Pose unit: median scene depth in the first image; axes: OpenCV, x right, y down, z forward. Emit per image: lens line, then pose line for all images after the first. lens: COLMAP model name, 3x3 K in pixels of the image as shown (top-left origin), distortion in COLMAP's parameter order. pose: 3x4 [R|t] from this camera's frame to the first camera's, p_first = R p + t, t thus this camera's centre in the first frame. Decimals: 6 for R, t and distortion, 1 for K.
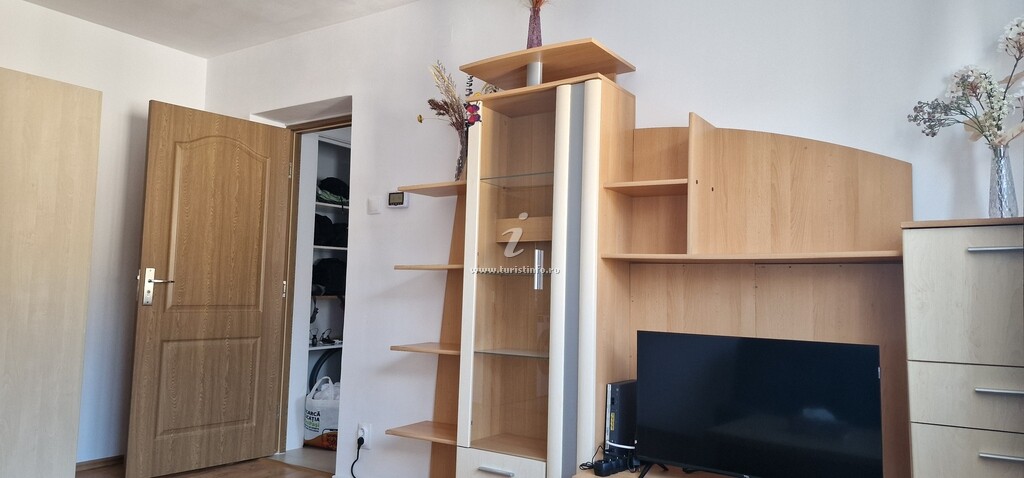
lens RADIAL K [[674.2, 0, 510.2], [0, 674.2, 232.0], [0, 0, 1]] dist [0.038562, -0.022036]
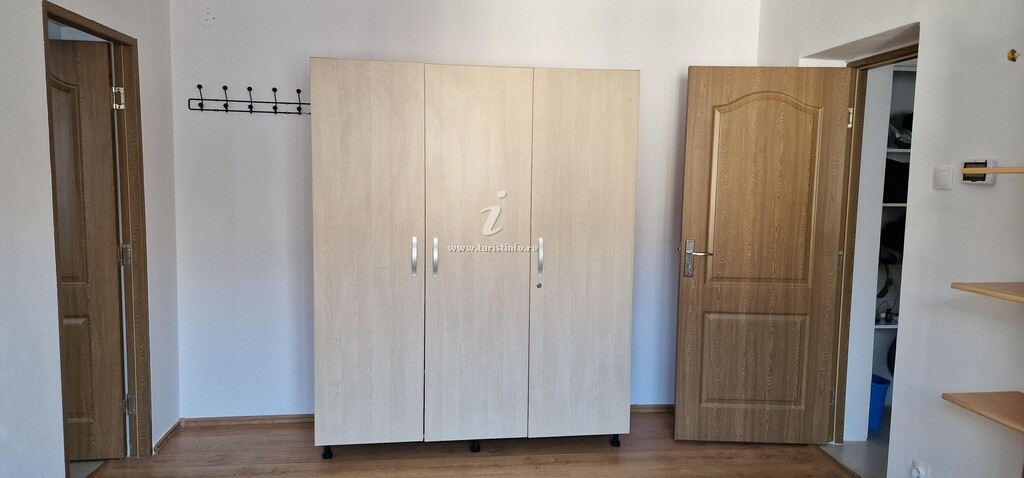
lens RADIAL K [[674.2, 0, 516.9], [0, 674.2, 236.1], [0, 0, 1]] dist [0.038562, -0.022036]
pose [[0.652968, 0.057480, -0.755201, 0.049788], [0.058027, 0.990389, 0.125552, -0.085175], [0.755159, -0.125803, 0.643357, 0.157173]]
